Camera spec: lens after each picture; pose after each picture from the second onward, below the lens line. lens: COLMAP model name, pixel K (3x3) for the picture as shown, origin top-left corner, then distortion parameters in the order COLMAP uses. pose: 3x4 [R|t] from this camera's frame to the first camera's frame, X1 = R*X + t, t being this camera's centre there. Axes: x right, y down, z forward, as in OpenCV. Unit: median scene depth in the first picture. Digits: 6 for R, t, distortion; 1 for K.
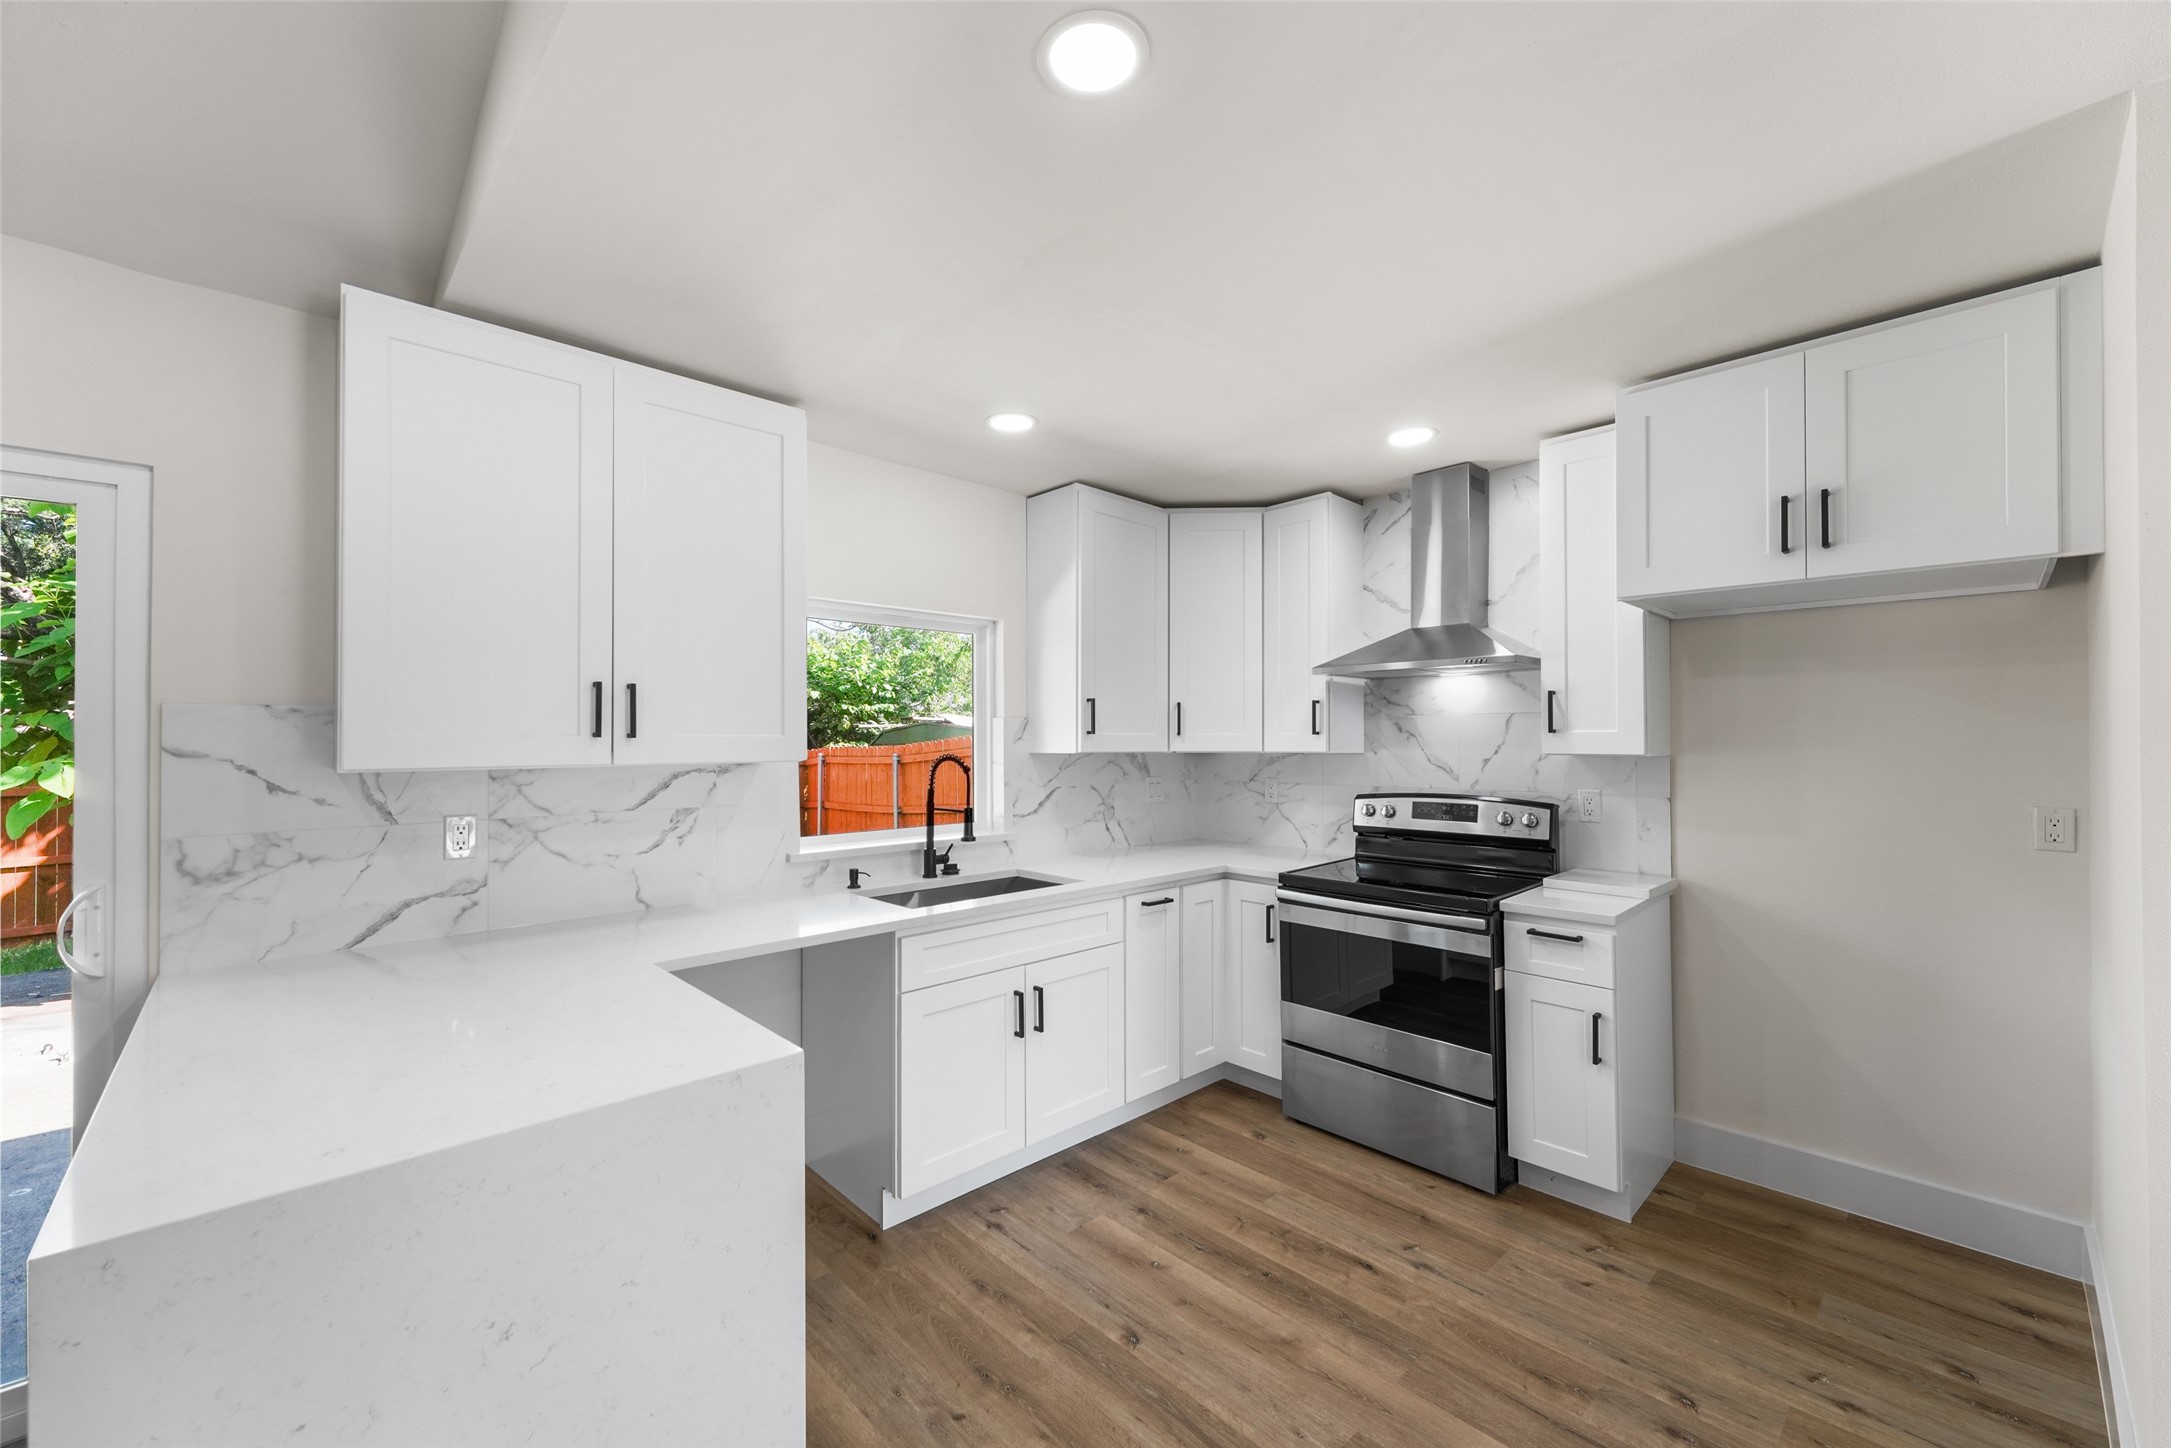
lens RADIAL K [[872.8, 0, 1077.4], [0, 872.8, 732.1], [0, 0, 1]] dist [0.009599, -0.000543]
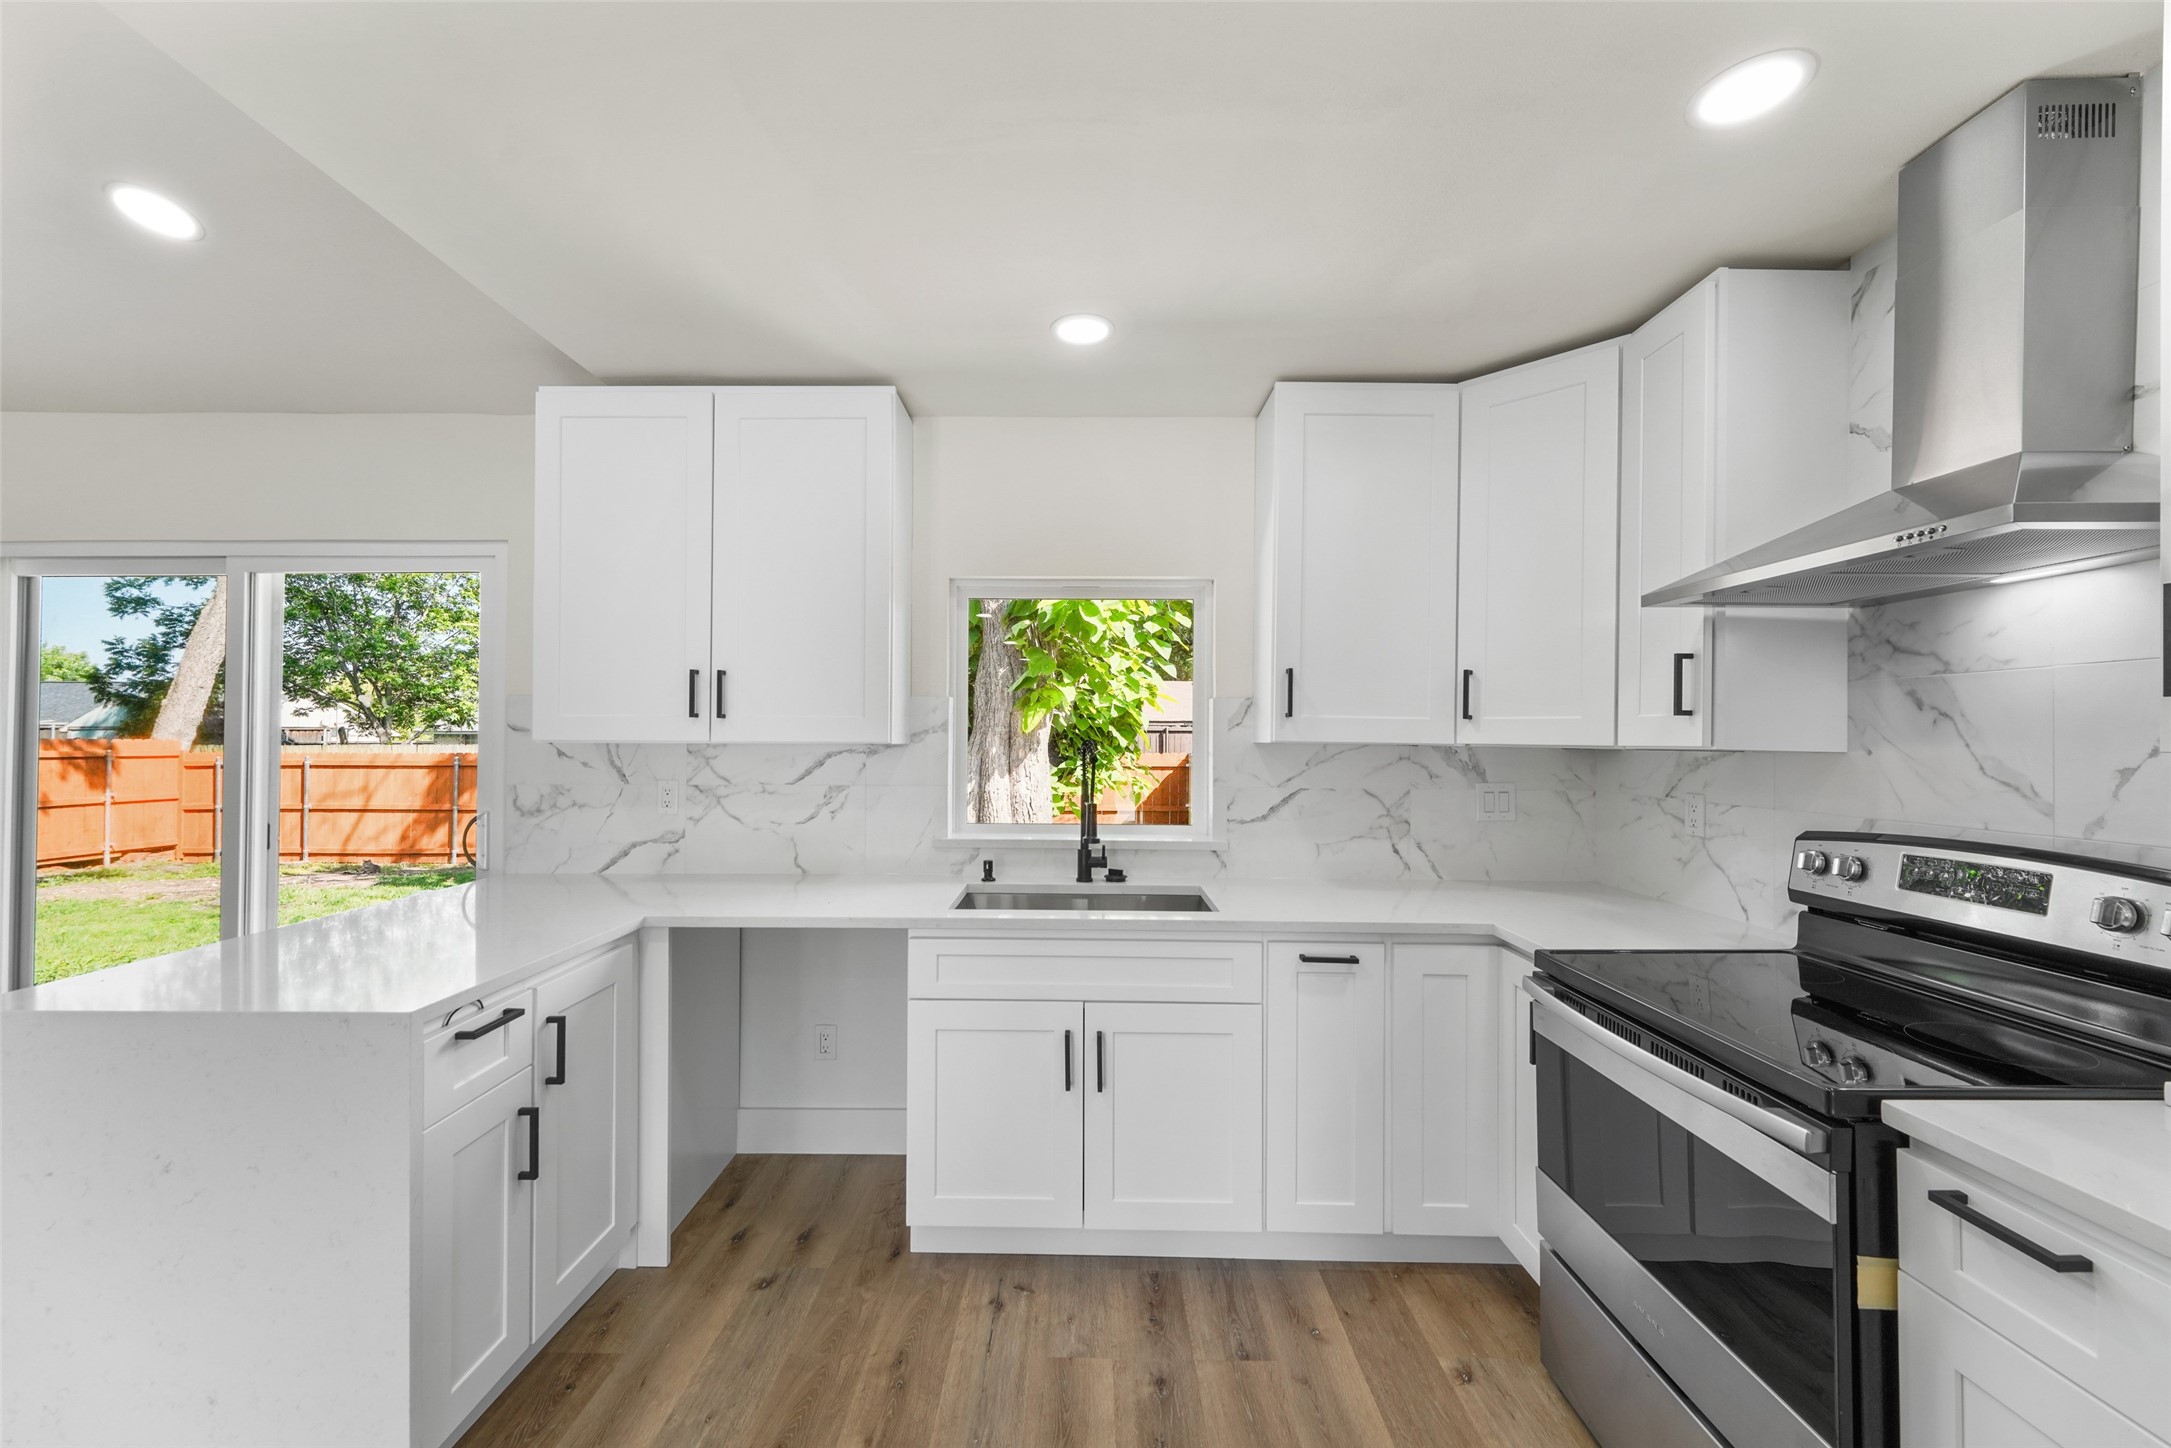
lens RADIAL K [[872.8, 0, 1077.4], [0, 872.8, 732.1], [0, 0, 1]] dist [0.009599, -0.000543]
pose [[0.710000, 0.004126, -0.704190, 0.458220], [-0.003268, 0.999991, 0.002564, 0.015225], [0.704195, 0.000481, 0.710007, 0.389968]]
